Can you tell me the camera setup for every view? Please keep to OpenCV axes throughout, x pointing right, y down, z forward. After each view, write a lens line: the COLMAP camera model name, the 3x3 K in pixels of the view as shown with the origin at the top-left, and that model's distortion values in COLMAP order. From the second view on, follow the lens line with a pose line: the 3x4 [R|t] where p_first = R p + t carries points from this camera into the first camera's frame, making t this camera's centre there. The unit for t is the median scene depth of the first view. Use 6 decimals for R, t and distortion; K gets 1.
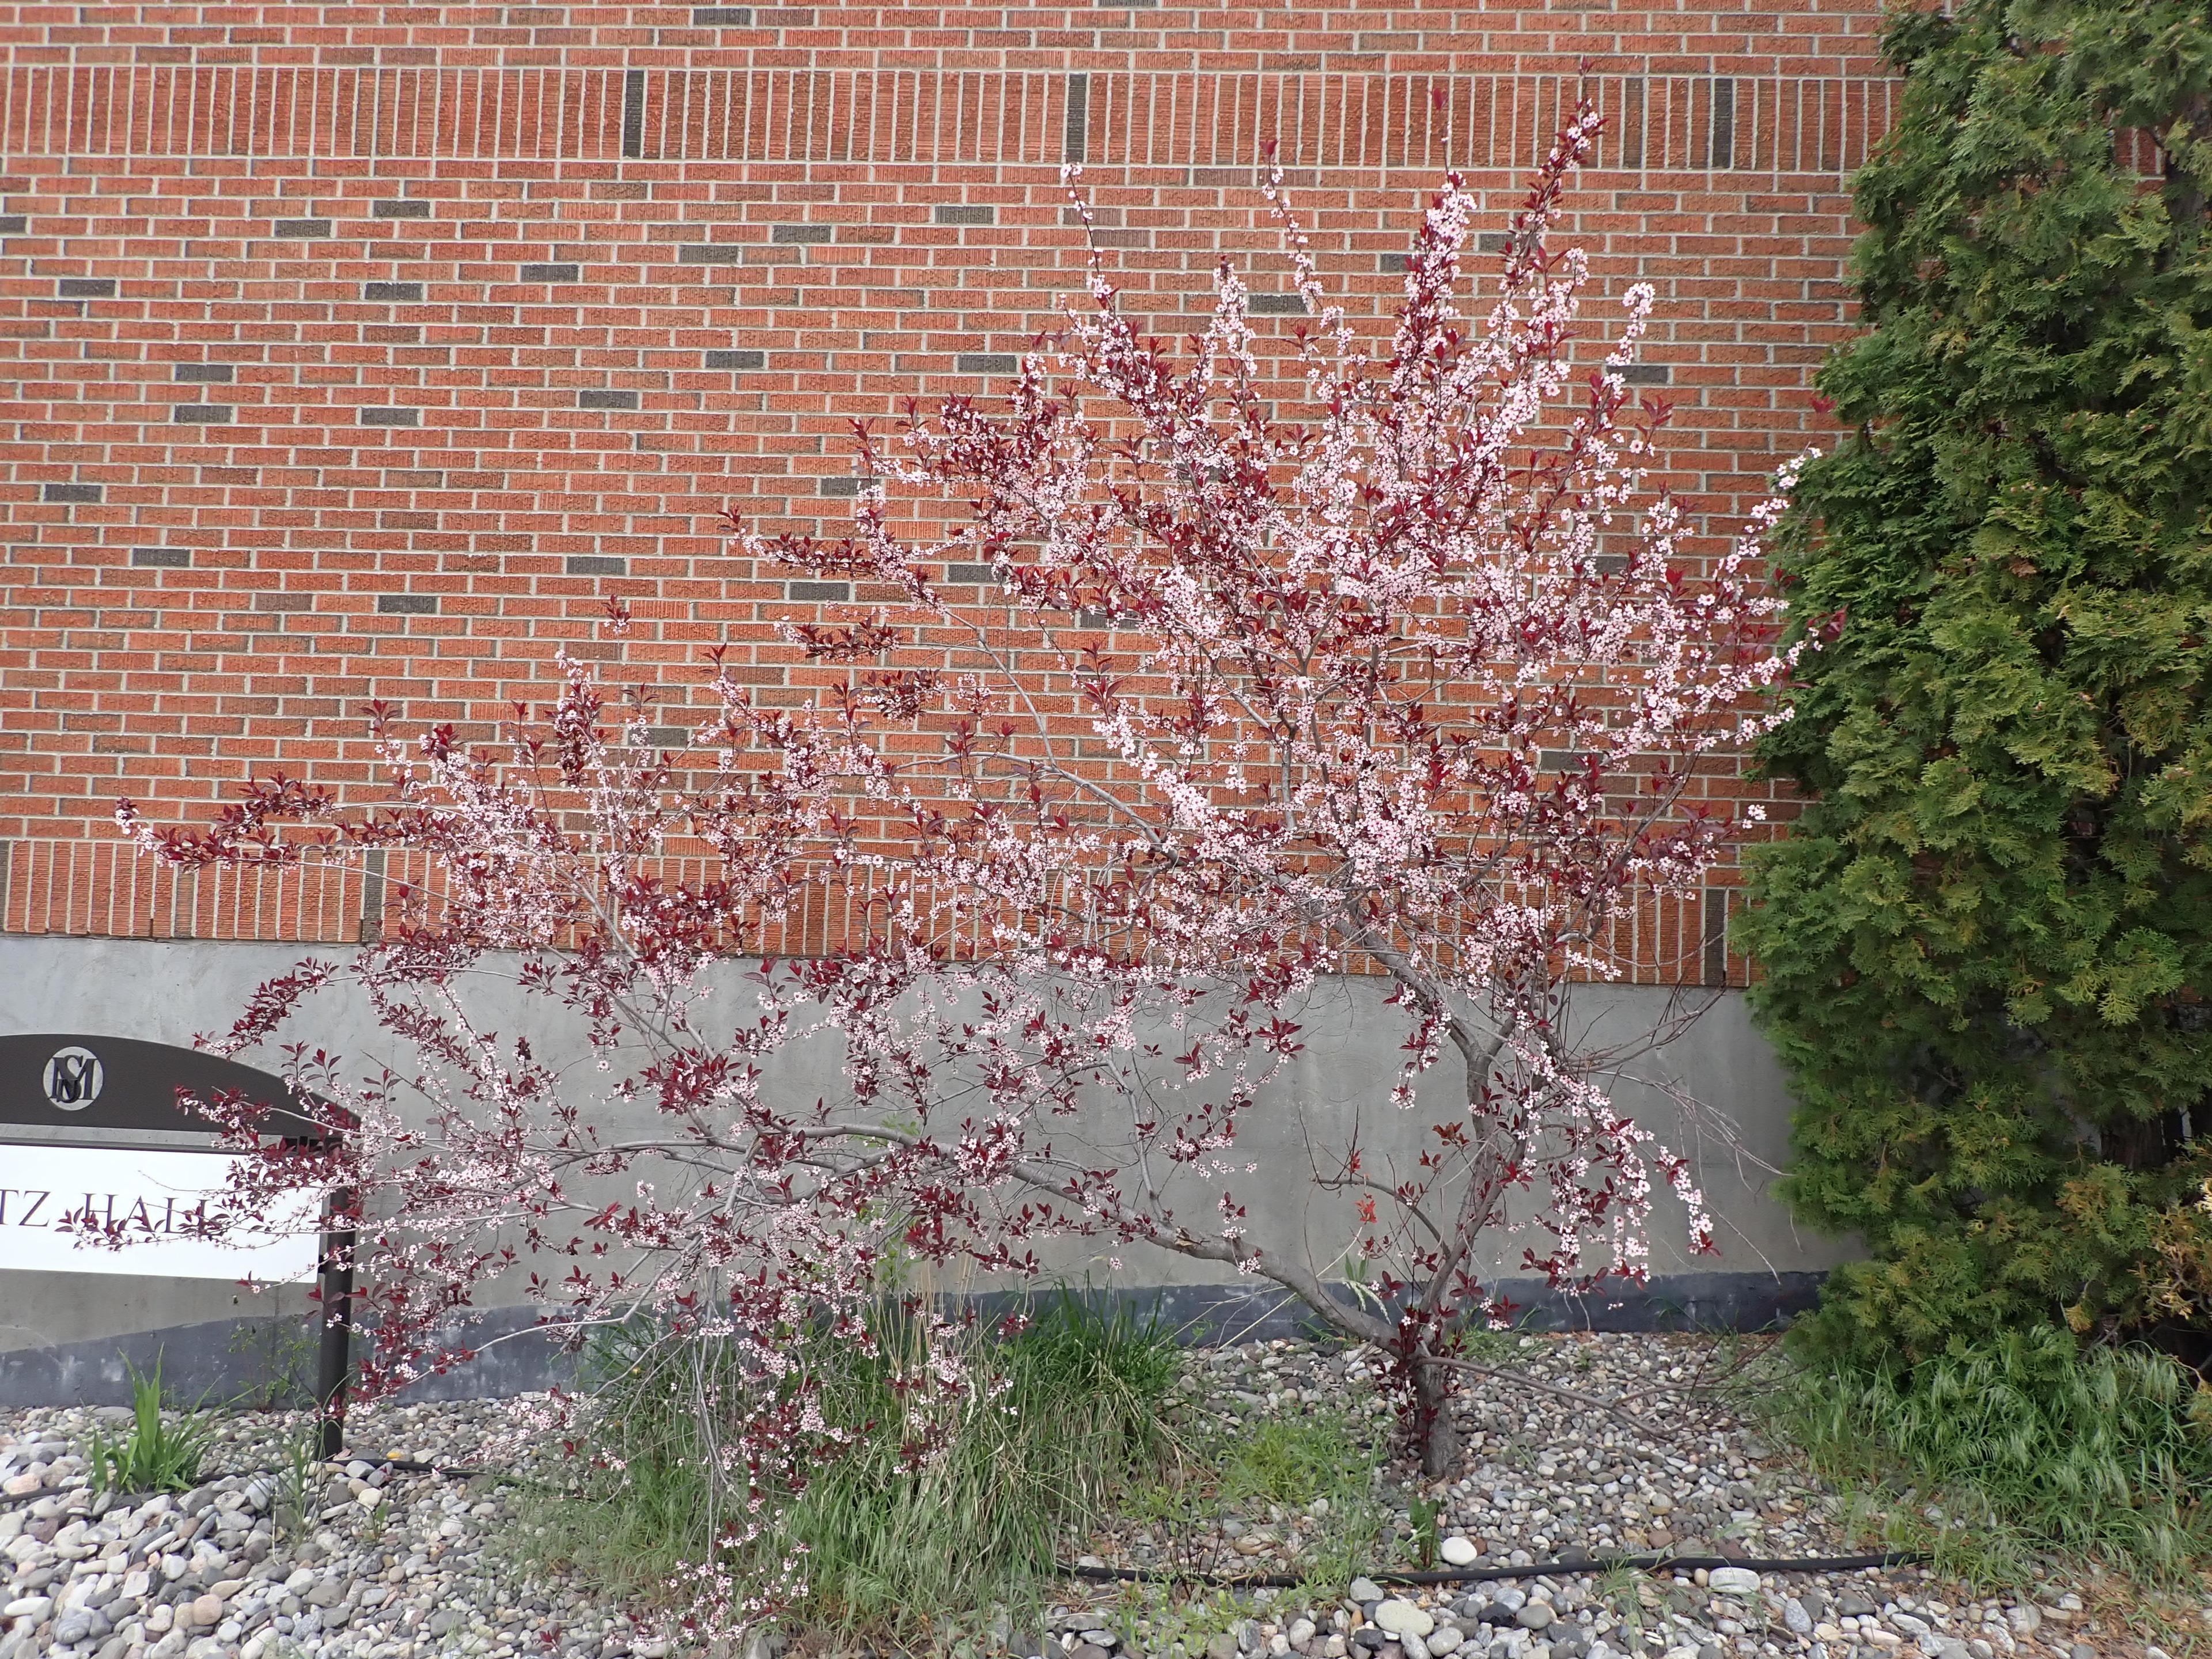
lens RADIAL K [[1656.9, 0, 1106.0], [0, 1656.9, 829.5], [0, 0, 1]] dist [0.003496, -0.004318]
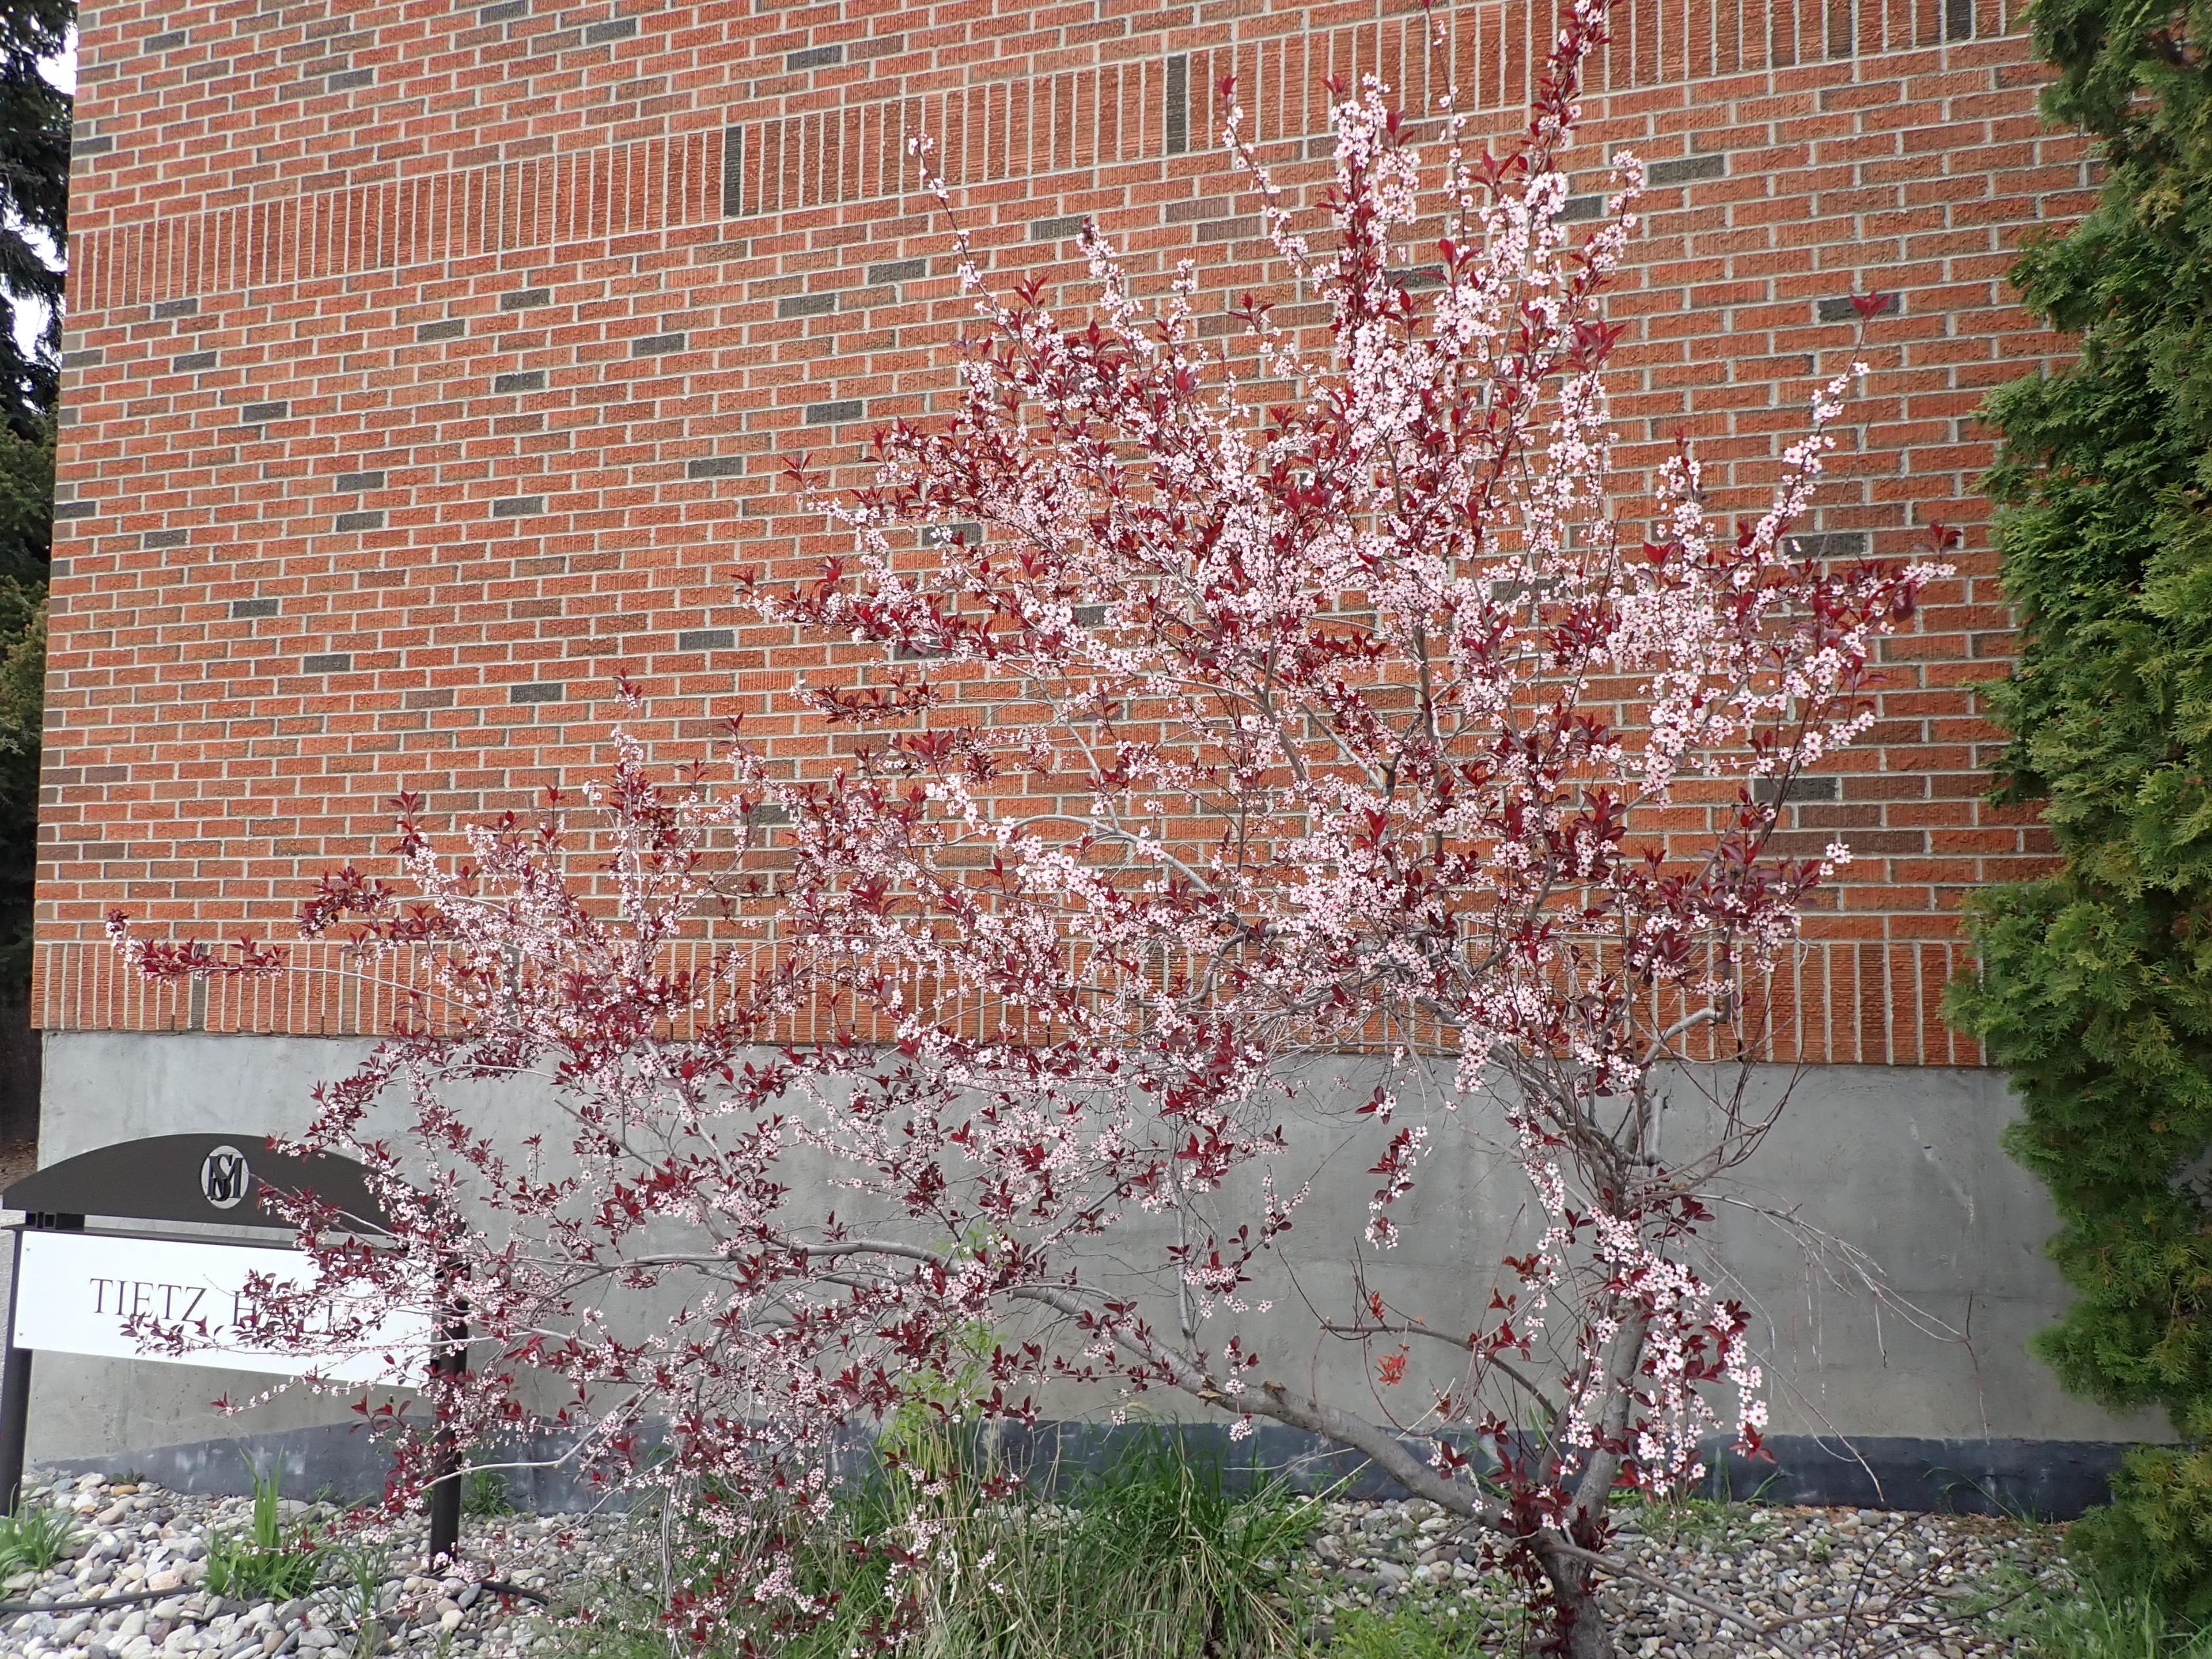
lens RADIAL K [[1714.4, 0, 1106.0], [0, 1714.4, 829.5], [0, 0, 1]] dist [0.006759, -0.009126]
pose [[0.965032, -0.046559, -0.257965, 0.166418], [0.038235, 0.998576, -0.037194, -0.003448], [0.259330, 0.026030, 0.965438, 0.102084]]
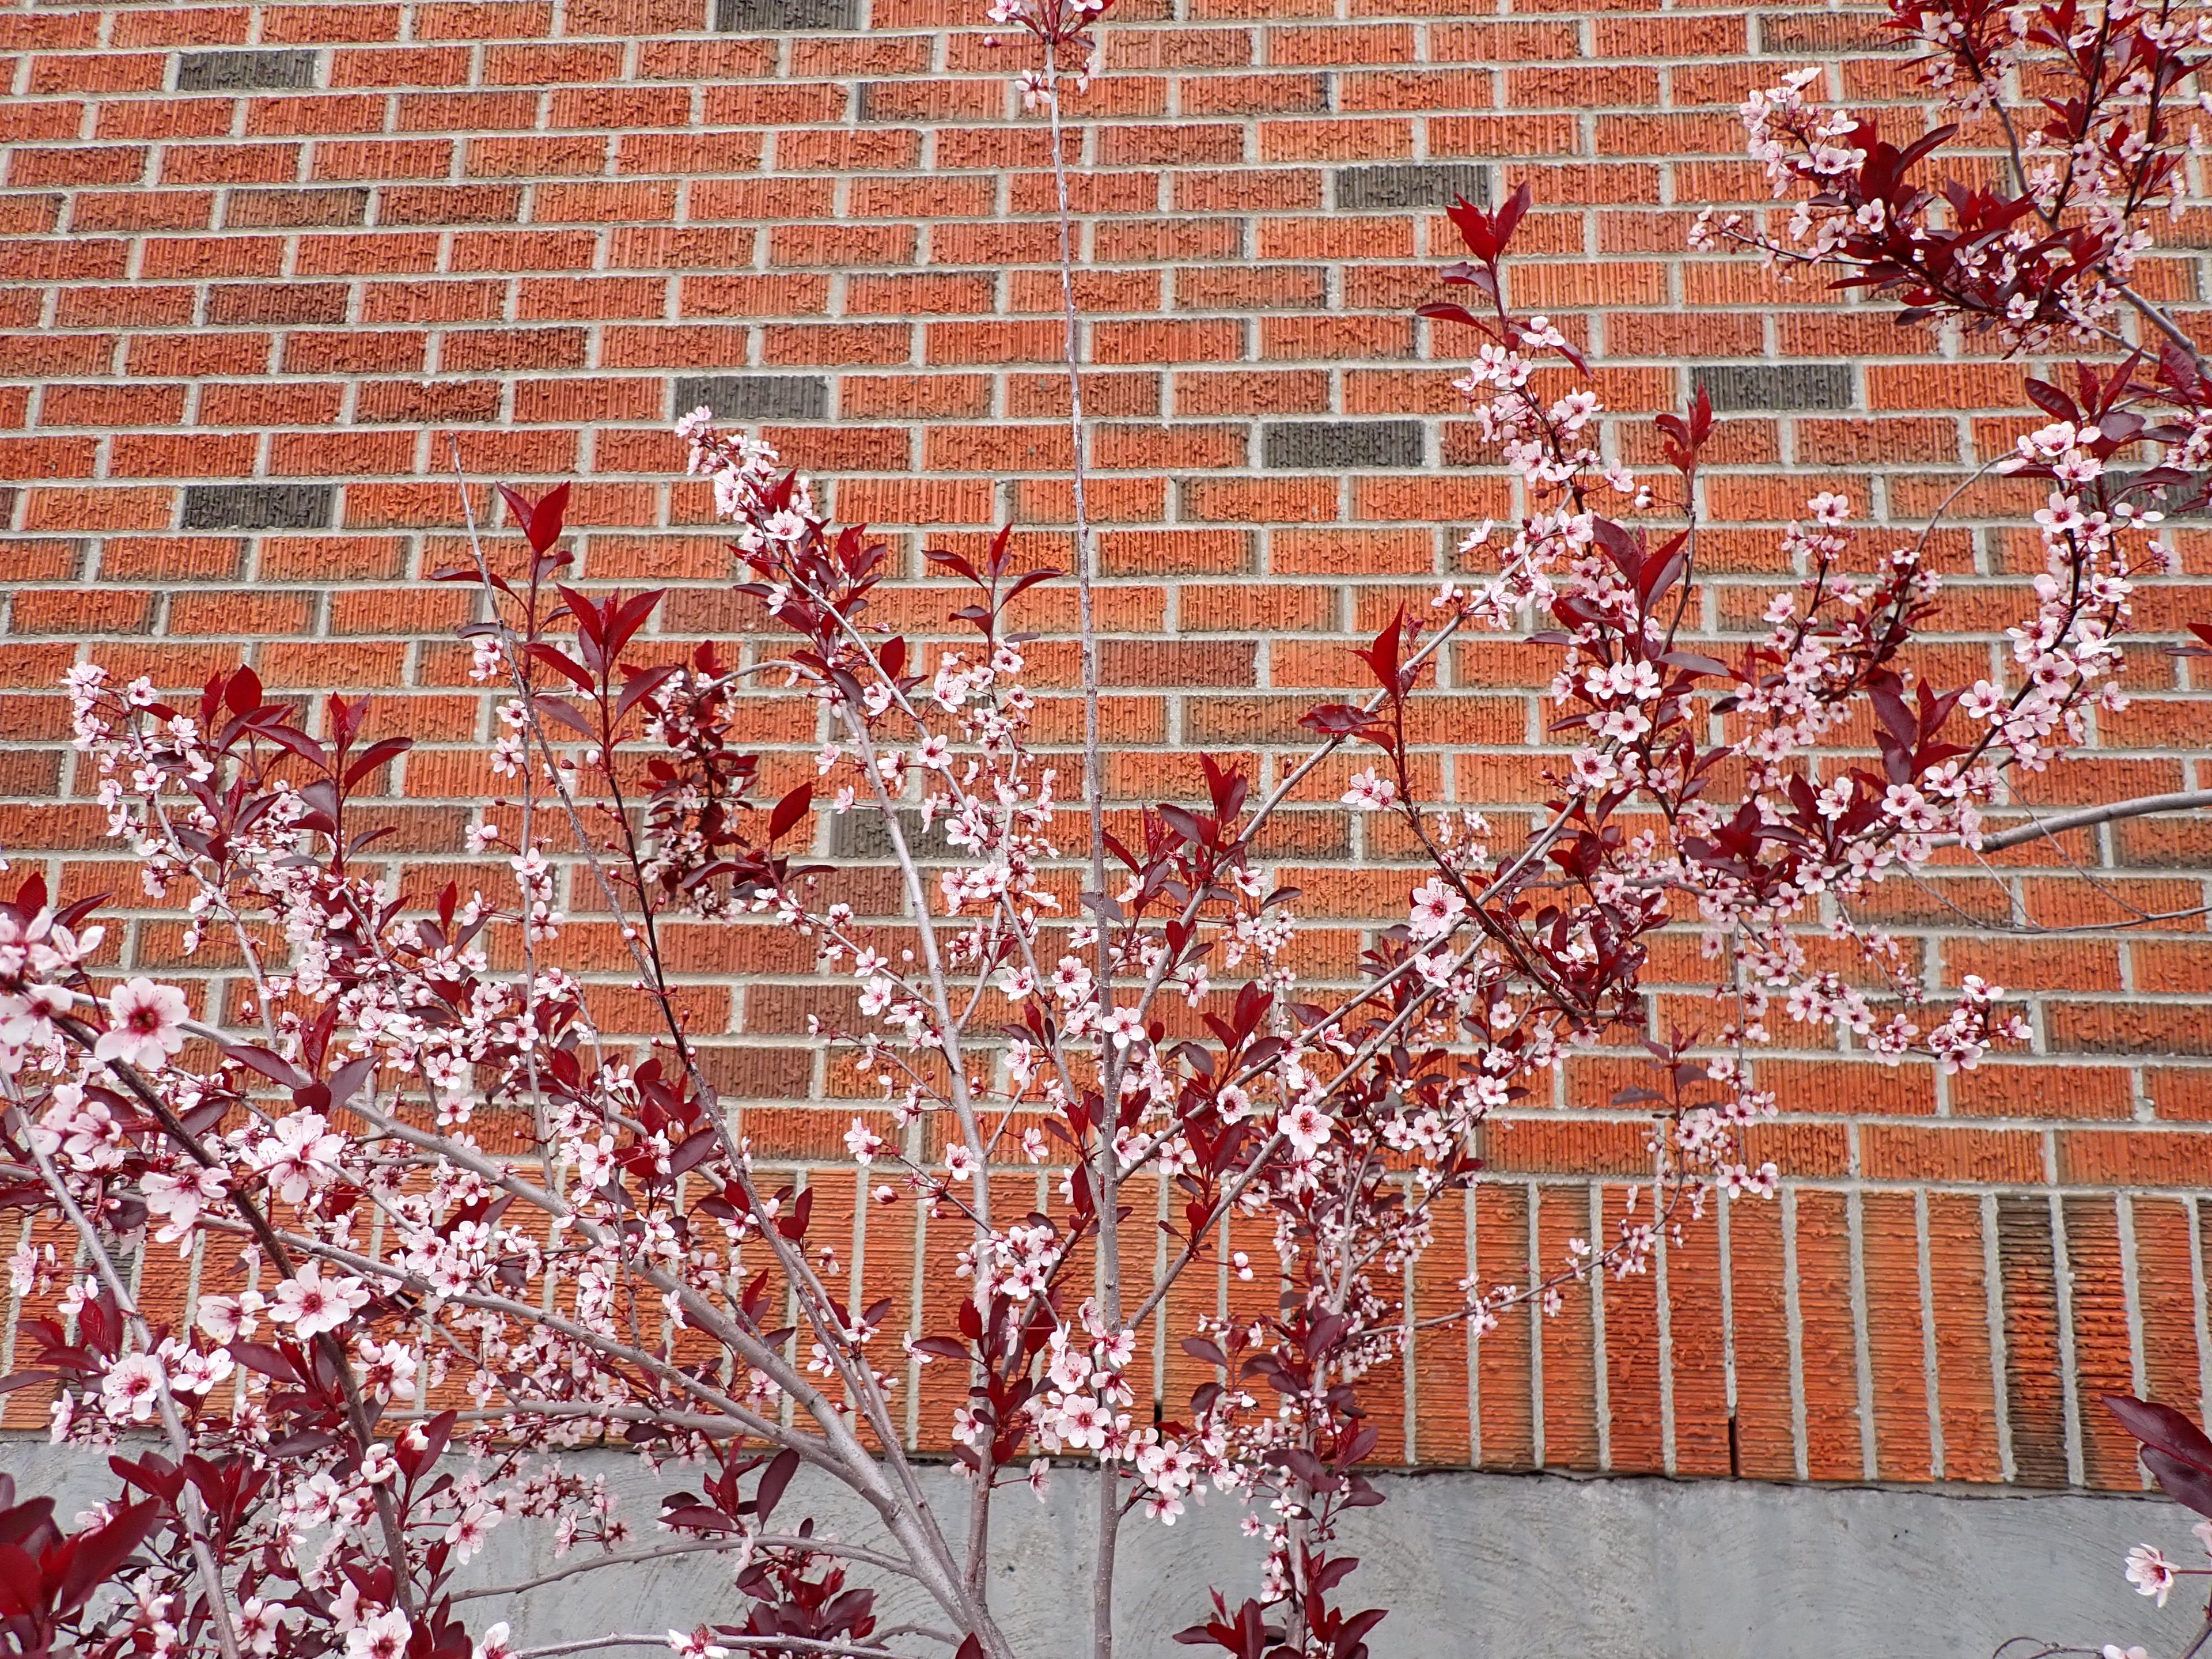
lens RADIAL K [[1656.9, 0, 1106.0], [0, 1656.9, 829.5], [0, 0, 1]] dist [0.003496, -0.004318]
pose [[0.999798, -0.015845, -0.012360, -0.220987], [0.013799, 0.988448, -0.150928, -0.001186], [0.014609, 0.150727, 0.988468, 0.633196]]
